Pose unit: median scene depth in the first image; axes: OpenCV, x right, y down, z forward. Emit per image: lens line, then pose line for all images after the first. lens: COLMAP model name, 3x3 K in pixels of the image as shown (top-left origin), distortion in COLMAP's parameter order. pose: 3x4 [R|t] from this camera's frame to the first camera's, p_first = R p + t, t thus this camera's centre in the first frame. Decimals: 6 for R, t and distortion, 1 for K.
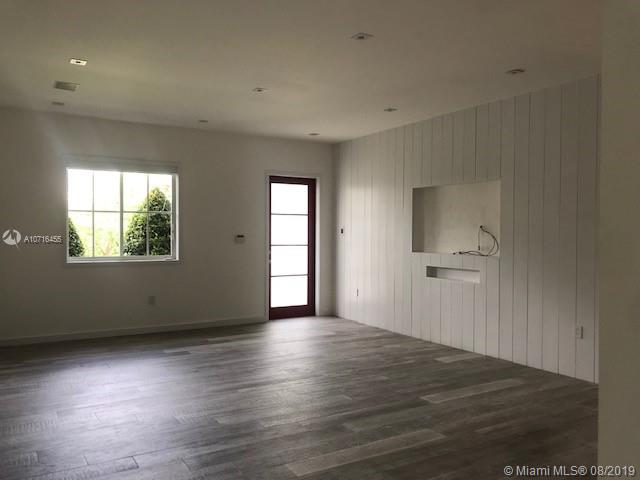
lens RADIAL K [[543.8, 0, 319.9], [0, 543.8, 239.4], [0, 0, 1]] dist [-0.000223, -0.003011]
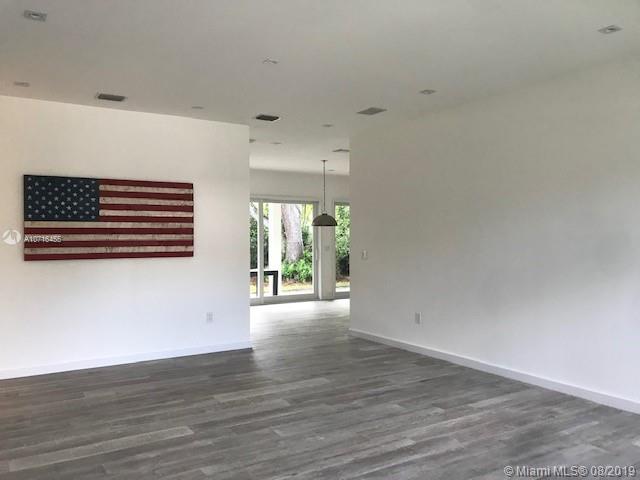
lens RADIAL K [[543.8, 0, 320.4], [0, 543.8, 240.0], [0, 0, 1]] dist [-0.000223, -0.003011]
pose [[-0.999863, 0.001999, -0.016458, -0.002704], [0.001705, 0.999839, 0.017856, -0.028904], [0.016491, 0.017825, -0.999705, 1.873915]]
